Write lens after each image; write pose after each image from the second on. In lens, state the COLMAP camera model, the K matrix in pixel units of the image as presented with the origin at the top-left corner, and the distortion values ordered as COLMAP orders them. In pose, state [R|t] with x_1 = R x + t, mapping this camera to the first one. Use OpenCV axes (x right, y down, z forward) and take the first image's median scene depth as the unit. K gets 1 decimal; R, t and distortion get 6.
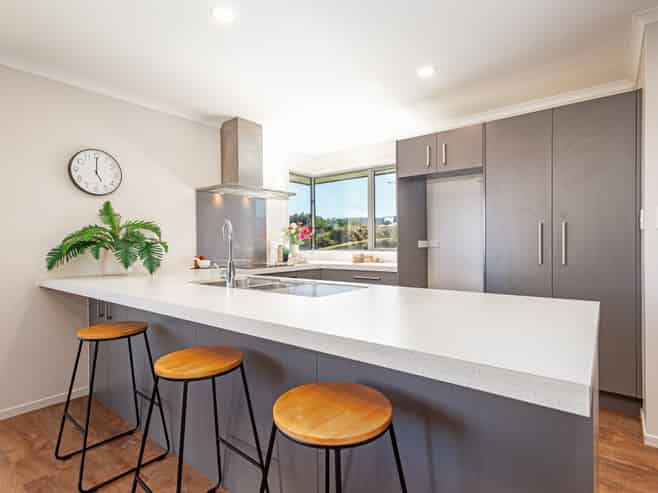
lens RADIAL K [[349.0, 0, 329.0], [0, 349.0, 246.5], [0, 0, 1]] dist [0.000466, 0.000206]
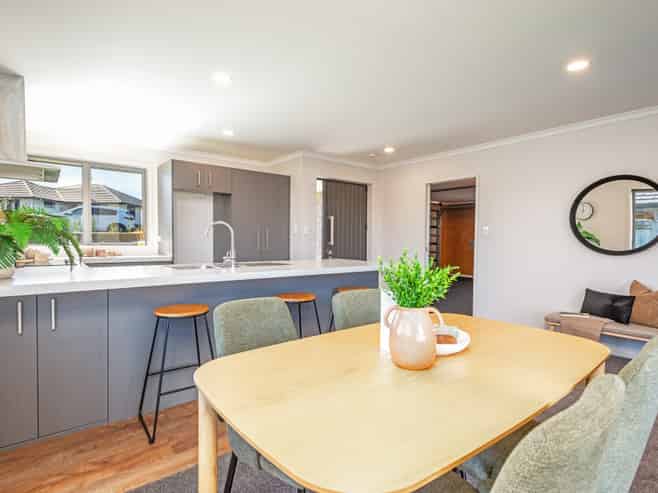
lens RADIAL K [[349.0, 0, 329.0], [0, 349.0, 246.5], [0, 0, 1]] dist [0.000466, 0.000206]
pose [[0.235910, -0.013401, 0.971683, -0.860975], [-0.002337, 0.999894, 0.014357, -0.000734], [-0.971772, -0.005657, 0.235854, 0.121848]]
